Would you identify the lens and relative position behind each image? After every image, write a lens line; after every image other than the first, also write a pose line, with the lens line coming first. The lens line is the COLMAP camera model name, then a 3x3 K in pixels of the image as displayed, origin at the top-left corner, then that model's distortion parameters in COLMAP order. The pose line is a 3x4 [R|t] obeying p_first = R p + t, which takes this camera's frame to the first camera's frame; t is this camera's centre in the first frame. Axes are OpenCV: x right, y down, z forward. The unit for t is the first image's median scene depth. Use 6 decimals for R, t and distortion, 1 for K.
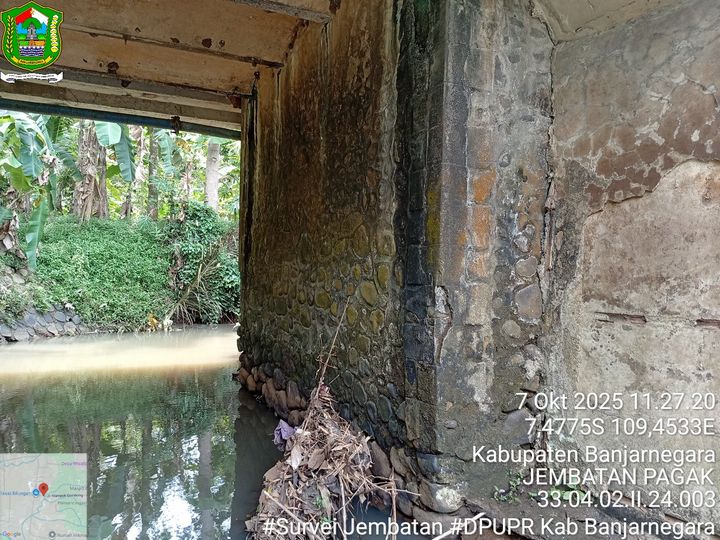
lens RADIAL K [[551.9, 0, 360.4], [0, 551.9, 271.4], [0, 0, 1]] dist [0.079500, -0.166672]
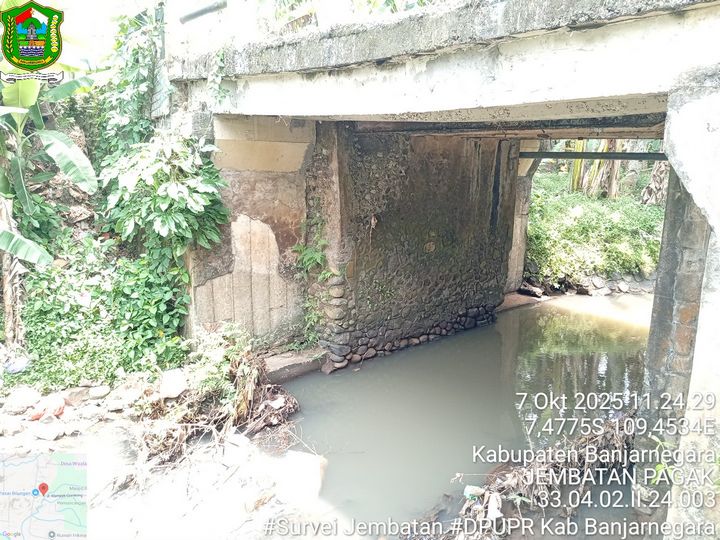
lens RADIAL K [[551.9, 0, 354.9], [0, 551.9, 271.9], [0, 0, 1]] dist [0.079500, -0.166672]
pose [[0.258966, 0.181814, -0.948620, 1.262489], [-0.007266, 0.982463, 0.186317, -0.488436], [0.965859, -0.041357, 0.255745, -0.192262]]
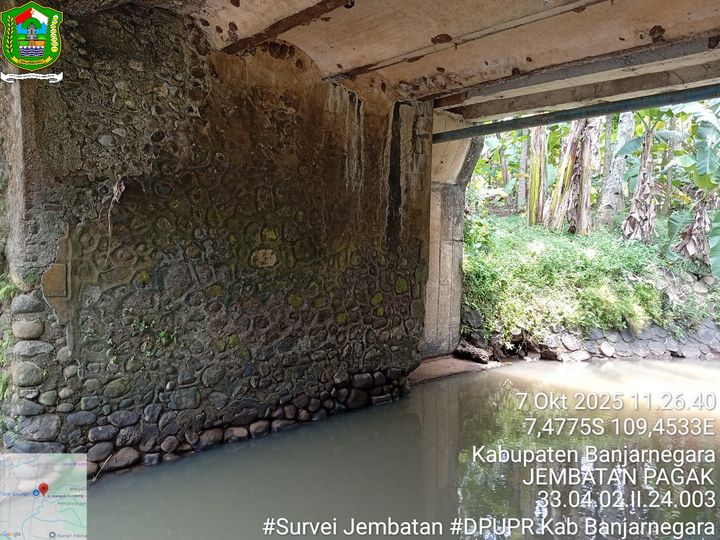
lens RADIAL K [[551.9, 0, 358.9], [0, 551.9, 270.3], [0, 0, 1]] dist [0.079500, -0.166672]
pose [[0.294738, 0.024077, -0.955275, 0.278451], [-0.009350, 0.999707, 0.022313, -0.100530], [0.955532, 0.002355, 0.294877, 0.675801]]
